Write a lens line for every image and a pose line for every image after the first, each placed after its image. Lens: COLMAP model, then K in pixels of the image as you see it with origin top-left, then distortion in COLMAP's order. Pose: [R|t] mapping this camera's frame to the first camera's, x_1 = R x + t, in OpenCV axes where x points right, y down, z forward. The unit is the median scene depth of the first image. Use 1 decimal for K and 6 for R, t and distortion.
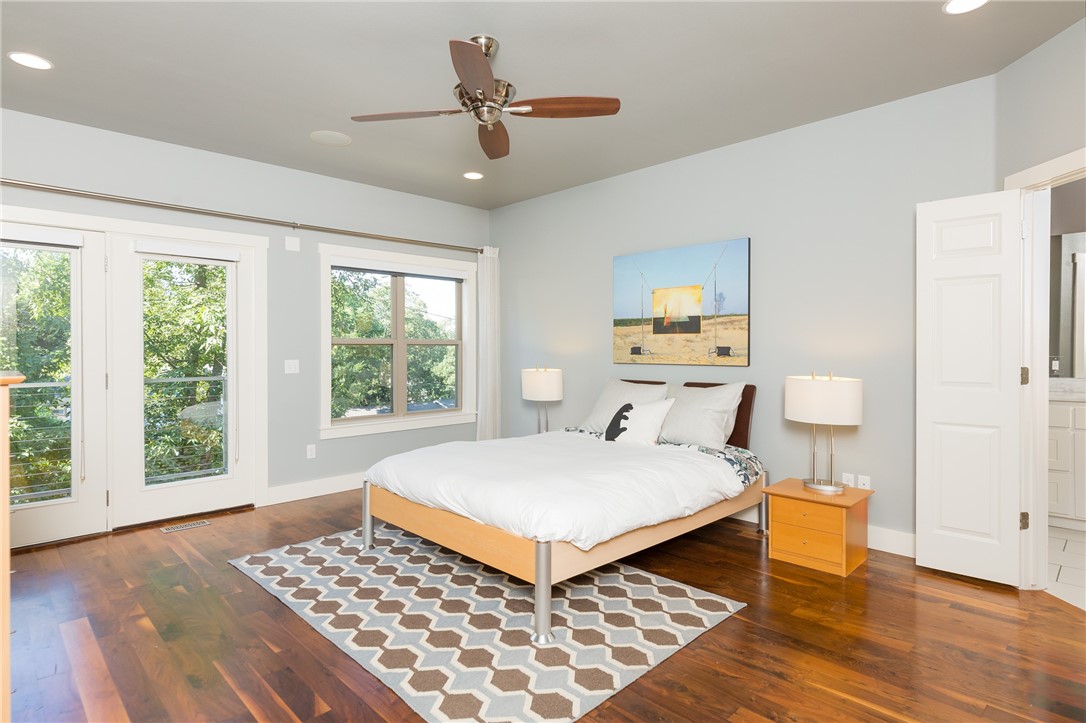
lens RADIAL K [[585.3, 0, 543.7], [0, 585.3, 357.0], [0, 0, 1]] dist [-0.000460, -0.000070]
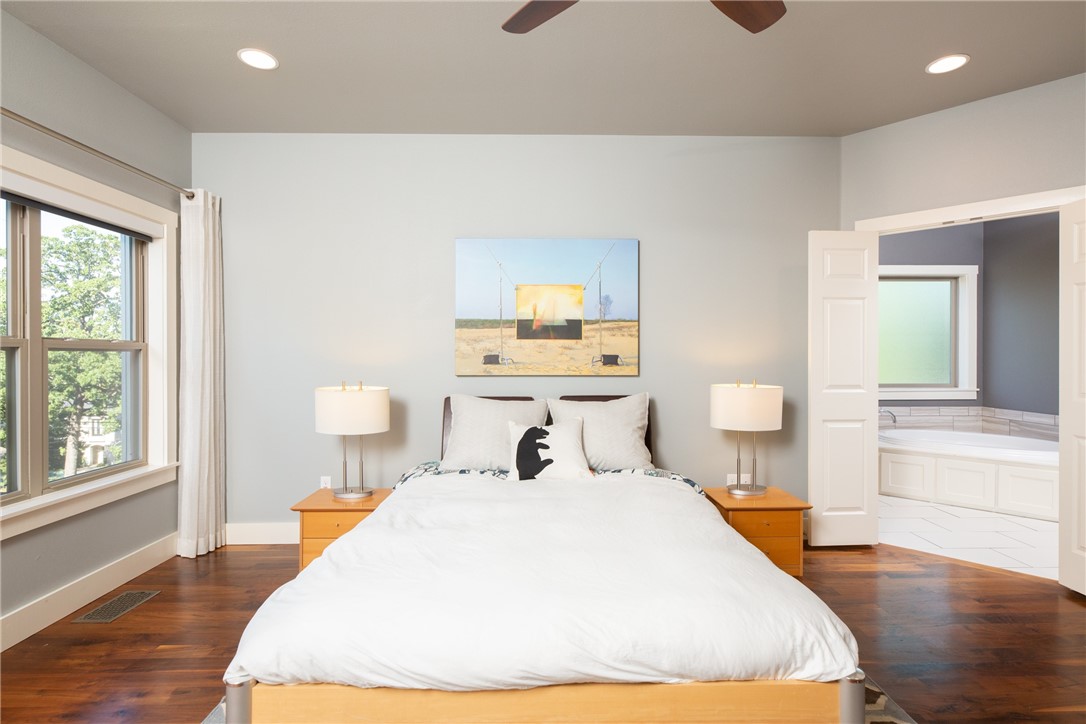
lens RADIAL K [[530.3, 0, 543.9], [0, 530.3, 362.5], [0, 0, 1]] dist [-0.001743, -0.000277]
pose [[0.681288, -0.001313, 0.732014, -0.352597], [0.010268, 0.999917, -0.007763, -0.000514], [-0.731943, 0.012805, 0.681245, 0.500202]]
